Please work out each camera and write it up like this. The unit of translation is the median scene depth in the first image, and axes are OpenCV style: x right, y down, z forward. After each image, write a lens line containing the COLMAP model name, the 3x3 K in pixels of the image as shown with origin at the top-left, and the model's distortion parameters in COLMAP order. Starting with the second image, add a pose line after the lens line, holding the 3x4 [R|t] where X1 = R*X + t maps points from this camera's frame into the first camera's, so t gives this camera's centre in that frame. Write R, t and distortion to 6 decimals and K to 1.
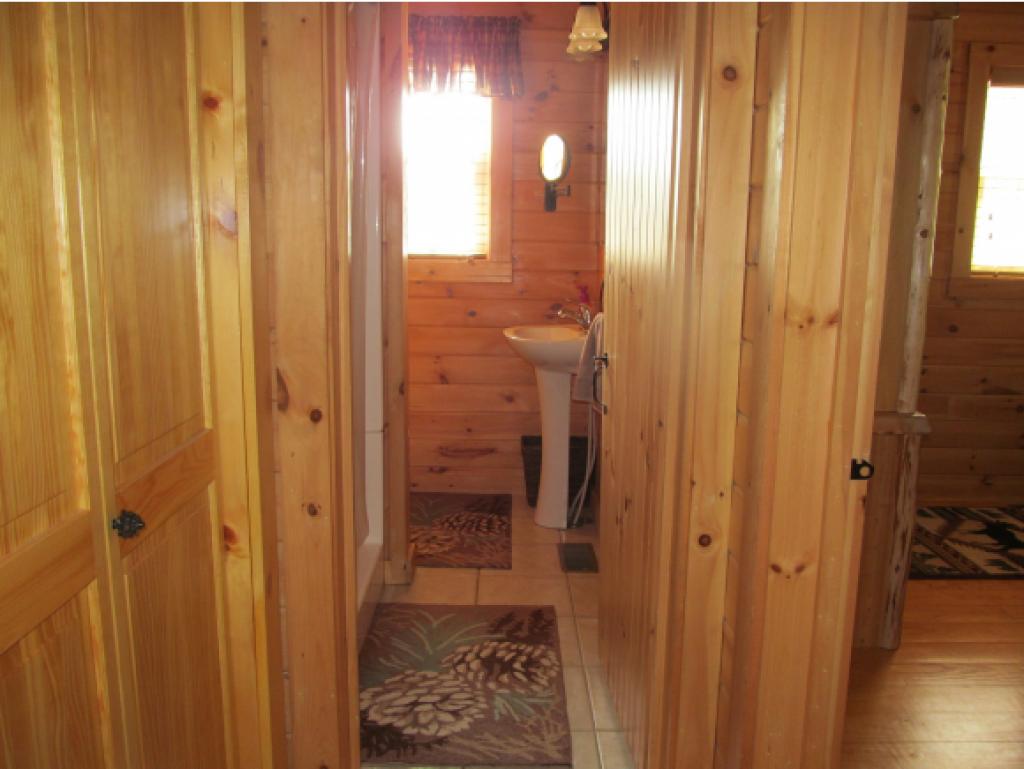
lens RADIAL K [[846.0, 0, 505.6], [0, 846.0, 381.5], [0, 0, 1]] dist [-0.060443, 0.024444]
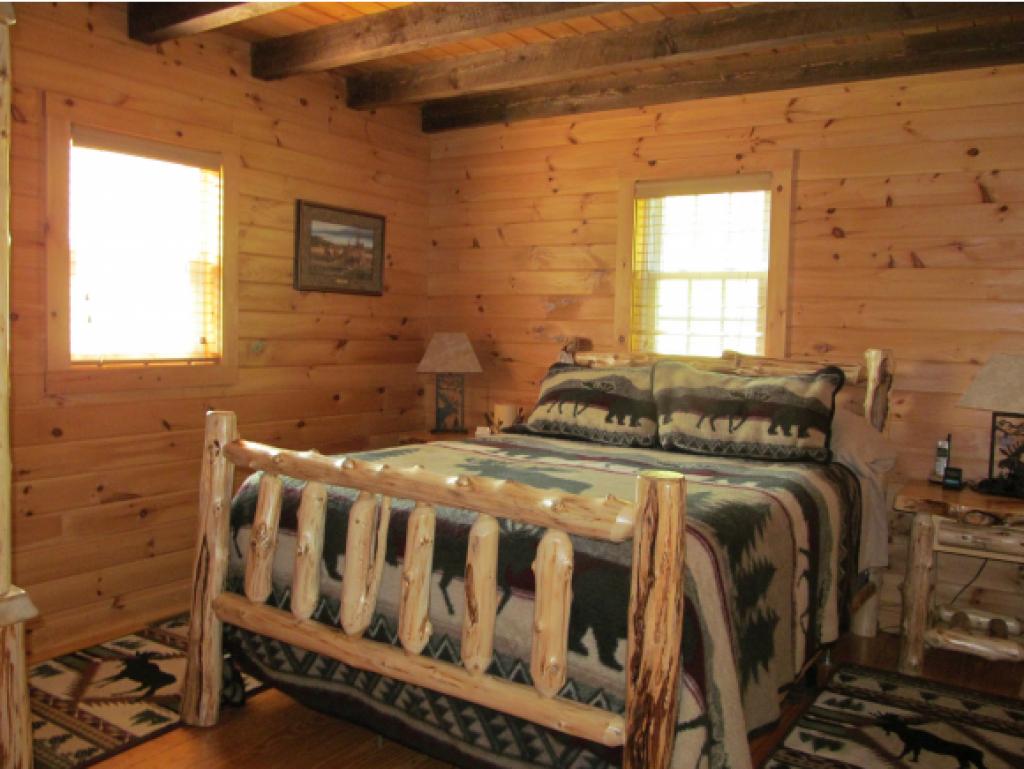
lens RADIAL K [[846.0, 0, 507.4], [0, 846.0, 386.9], [0, 0, 1]] dist [-0.060443, 0.024444]
pose [[0.553224, -0.056225, 0.831133, 0.113280], [0.123128, 0.992280, -0.014831, -0.045196], [-0.823883, 0.110541, 0.555876, 0.189735]]
